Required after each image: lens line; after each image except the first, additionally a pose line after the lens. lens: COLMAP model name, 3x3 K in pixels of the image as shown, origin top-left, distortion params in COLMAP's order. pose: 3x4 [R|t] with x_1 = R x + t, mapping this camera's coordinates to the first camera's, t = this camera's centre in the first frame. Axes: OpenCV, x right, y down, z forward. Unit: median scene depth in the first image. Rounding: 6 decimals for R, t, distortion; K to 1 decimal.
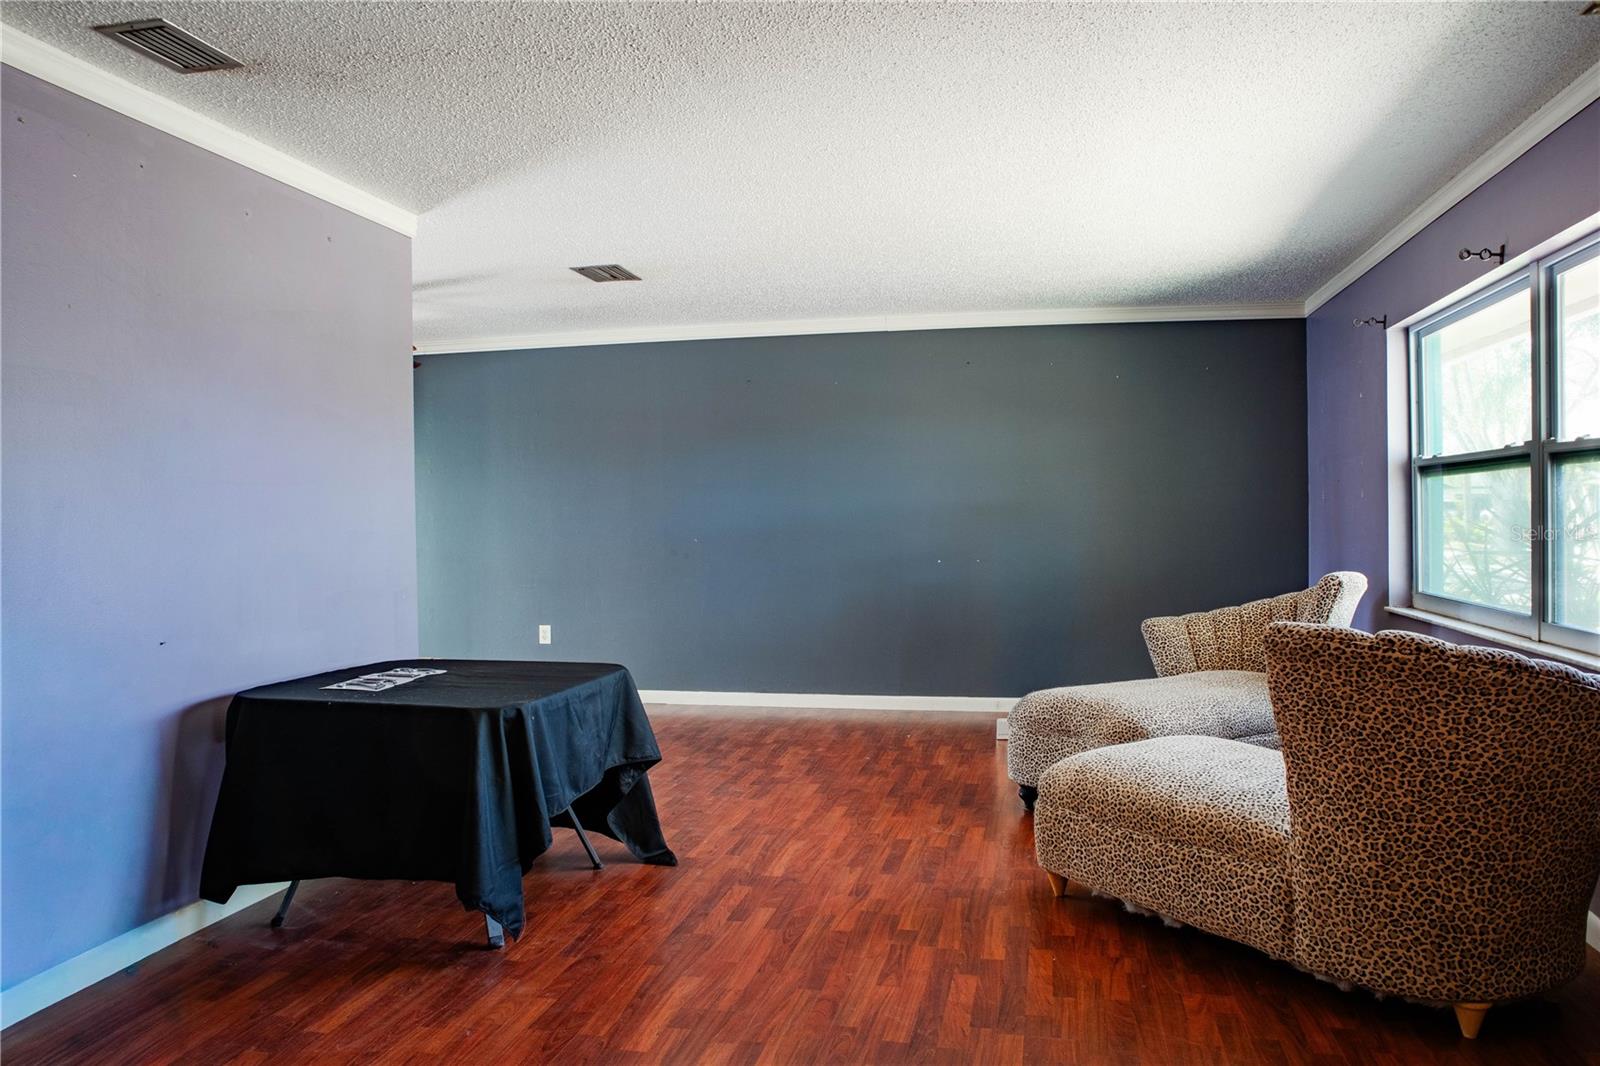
lens RADIAL K [[1159.5, 0, 794.6], [0, 1159.5, 531.5], [0, 0, 1]] dist [-0.122233, 0.088394]
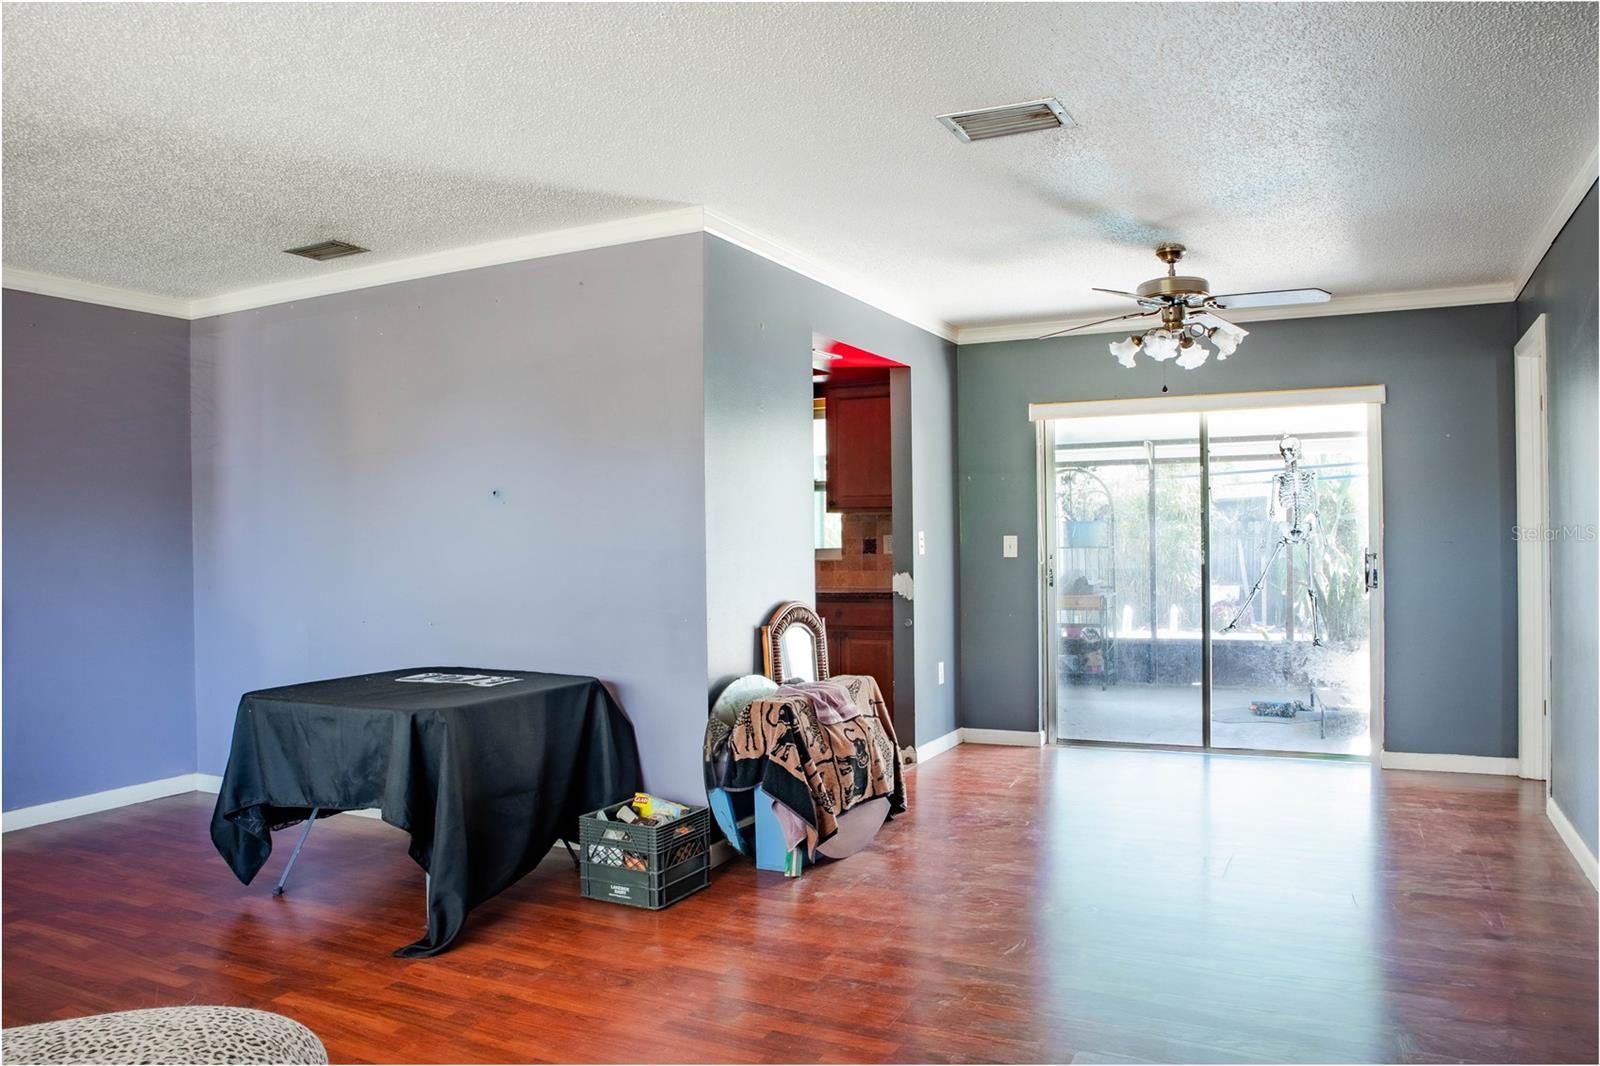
lens RADIAL K [[1159.5, 0, 794.6], [0, 1159.5, 531.5], [0, 0, 1]] dist [-0.122233, 0.088394]
pose [[-0.251541, 0.012528, -0.967766, 0.604720], [-0.000359, 0.999915, 0.013037, -0.026279], [0.967847, 0.003627, -0.251515, 1.473541]]
